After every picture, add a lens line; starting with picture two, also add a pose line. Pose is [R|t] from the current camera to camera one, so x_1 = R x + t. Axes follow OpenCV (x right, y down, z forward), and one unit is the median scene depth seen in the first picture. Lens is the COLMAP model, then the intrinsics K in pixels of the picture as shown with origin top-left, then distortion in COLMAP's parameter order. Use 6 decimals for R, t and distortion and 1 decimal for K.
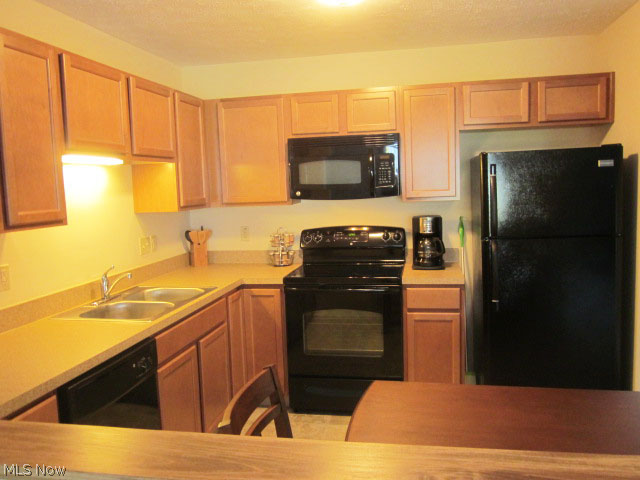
lens RADIAL K [[538.3, 0, 320.0], [0, 538.3, 240.0], [0, 0, 1]] dist [-0.036361, 0.004631]
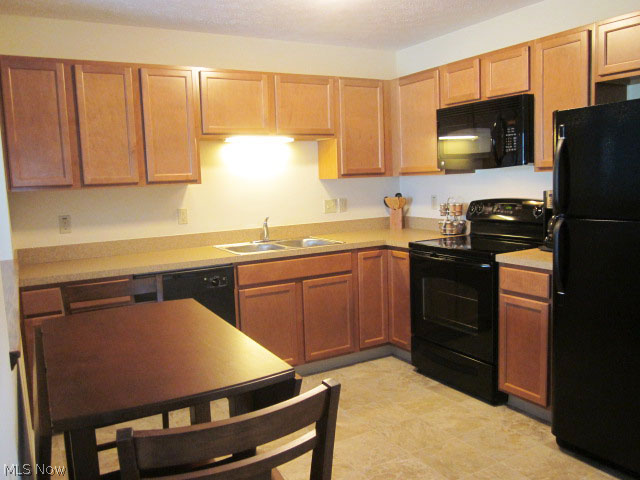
lens RADIAL K [[538.3, 0, 320.0], [0, 538.3, 240.0], [0, 0, 1]] dist [-0.036361, 0.004631]
pose [[0.654502, 0.099358, -0.749503, 0.615867], [-0.064683, 0.995051, 0.075425, -0.003819], [0.753288, -0.000885, 0.657690, 0.165773]]
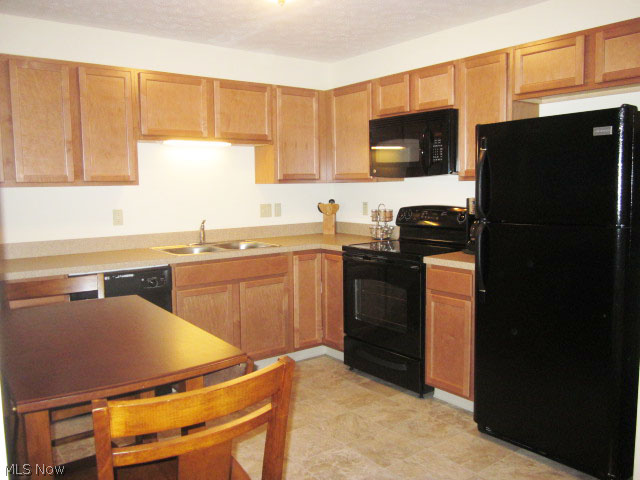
lens RADIAL K [[538.3, 0, 320.0], [0, 538.3, 240.0], [0, 0, 1]] dist [-0.036361, 0.004631]
pose [[0.747952, 0.093799, -0.657091, 0.629941], [-0.081993, 0.995439, 0.048766, 0.007625], [0.658669, 0.017402, 0.752232, 0.129182]]
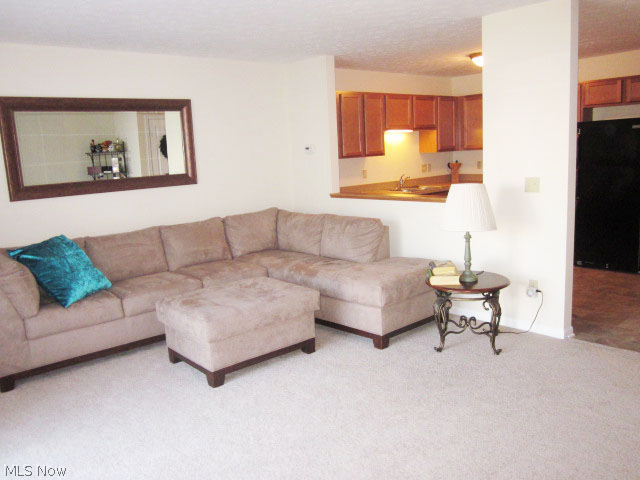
lens RADIAL K [[538.3, 0, 320.0], [0, 538.3, 240.0], [0, 0, 1]] dist [-0.036361, 0.004631]
pose [[0.800248, 0.095801, -0.591968, 0.665739], [-0.041427, 0.993630, 0.104801, 0.090155], [0.598237, -0.059344, 0.799119, -1.024511]]
